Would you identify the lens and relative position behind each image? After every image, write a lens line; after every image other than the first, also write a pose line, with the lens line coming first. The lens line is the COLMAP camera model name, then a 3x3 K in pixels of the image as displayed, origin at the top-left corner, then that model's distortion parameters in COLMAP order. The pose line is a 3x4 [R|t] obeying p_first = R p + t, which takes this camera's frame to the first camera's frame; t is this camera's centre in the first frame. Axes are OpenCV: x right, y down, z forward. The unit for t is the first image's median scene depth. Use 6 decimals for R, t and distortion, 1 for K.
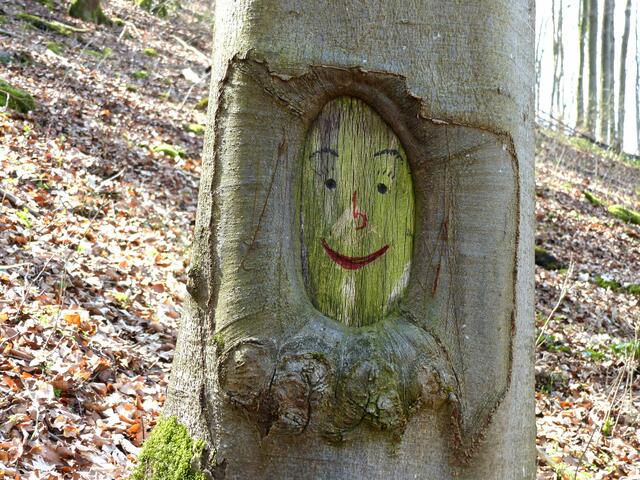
lens RADIAL K [[1104.6, 0, 320.1], [0, 1104.6, 240.1], [0, 0, 1]] dist [-0.064623, 0.000000]
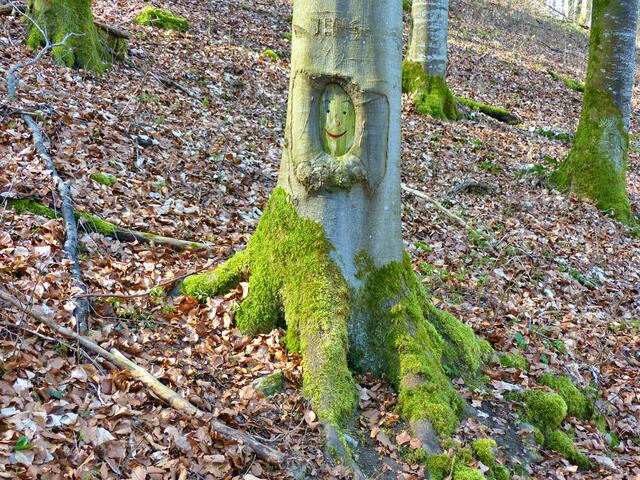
lens RADIAL K [[1104.6, 0, 320.0], [0, 1104.6, 239.9], [0, 0, 1]] dist [-0.064623, 0.000000]
pose [[0.996057, -0.001273, -0.088711, 0.138367], [0.013982, 0.989656, 0.142779, -0.072245], [0.087612, -0.143457, 0.985771, -1.130889]]
